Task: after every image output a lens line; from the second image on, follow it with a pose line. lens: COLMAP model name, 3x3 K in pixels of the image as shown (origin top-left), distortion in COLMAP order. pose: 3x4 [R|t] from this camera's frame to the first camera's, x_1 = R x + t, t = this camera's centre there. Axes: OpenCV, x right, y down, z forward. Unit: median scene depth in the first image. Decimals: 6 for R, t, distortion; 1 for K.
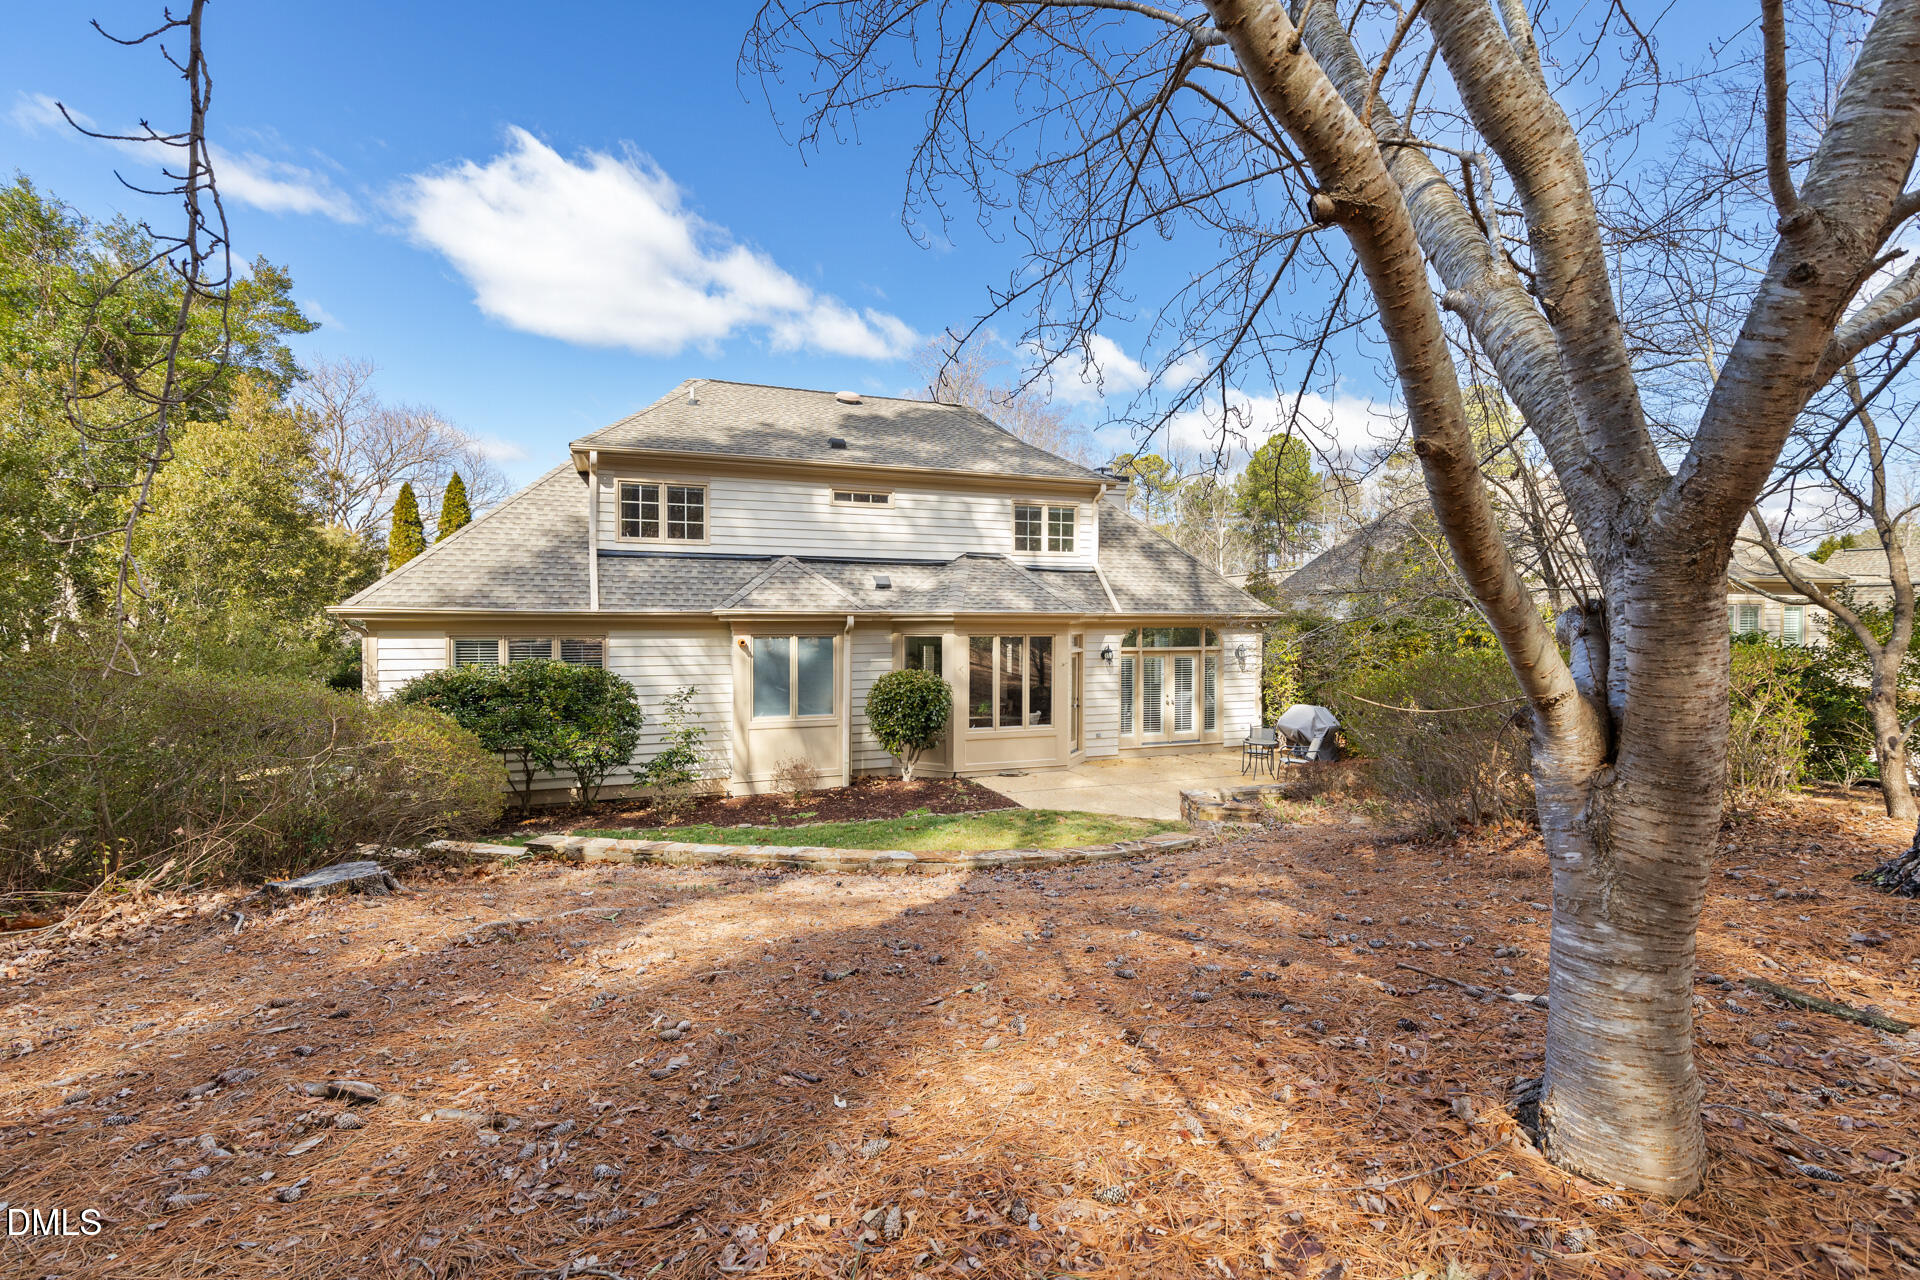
lens RADIAL K [[857.5, 0, 960.0], [0, 857.5, 640.0], [0, 0, 1]] dist [0.001757, 0.000620]
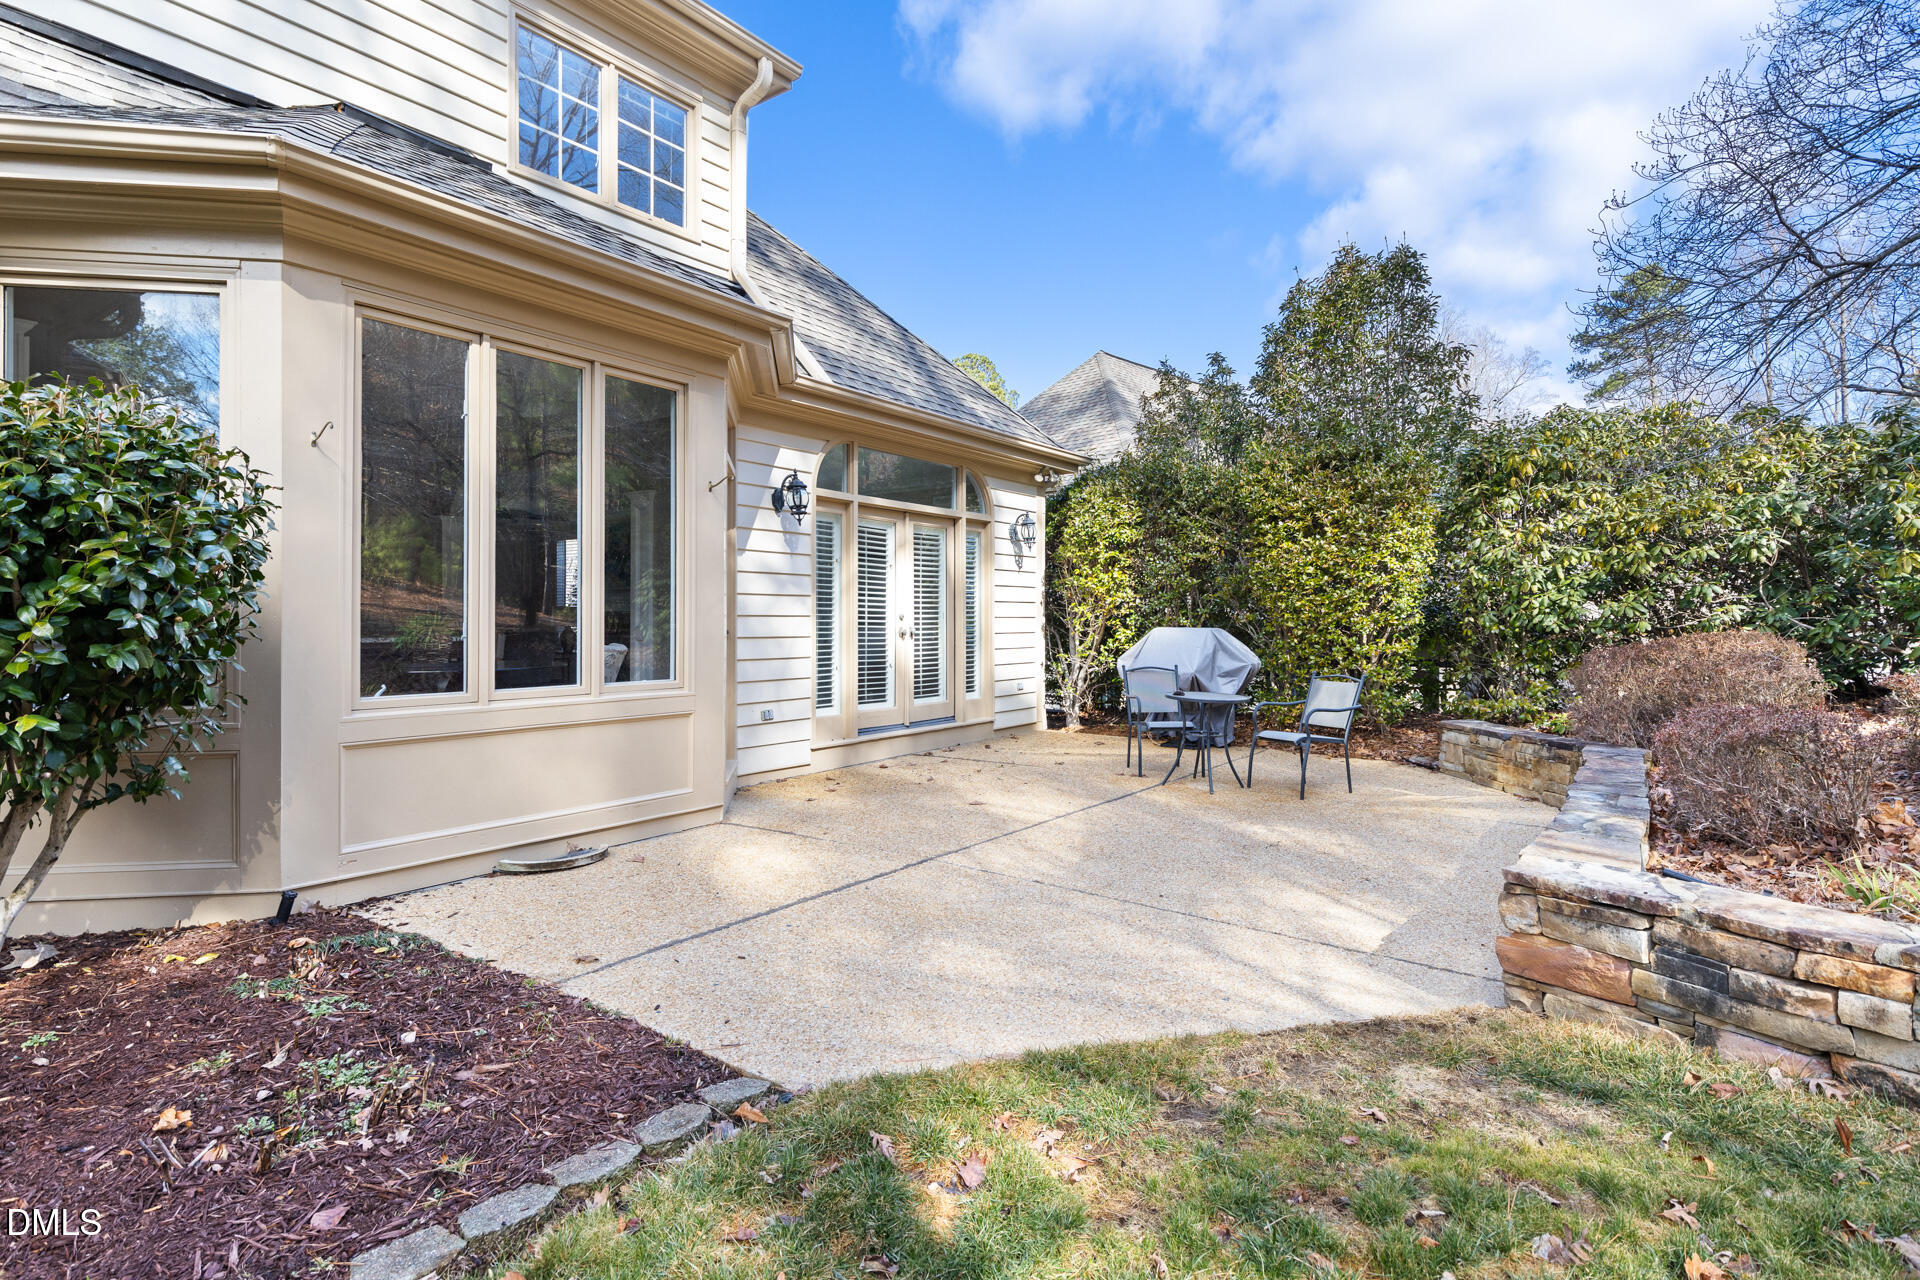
lens RADIAL K [[924.0, 0, 960.0], [0, 924.0, 640.0], [0, 0, 1]] dist [-0.015026, 0.000036]
pose [[0.823391, -0.007433, 0.567426, 0.002945], [0.009666, 0.999953, -0.000927, 0.080227], [-0.567393, 0.006248, 0.823424, 0.621810]]
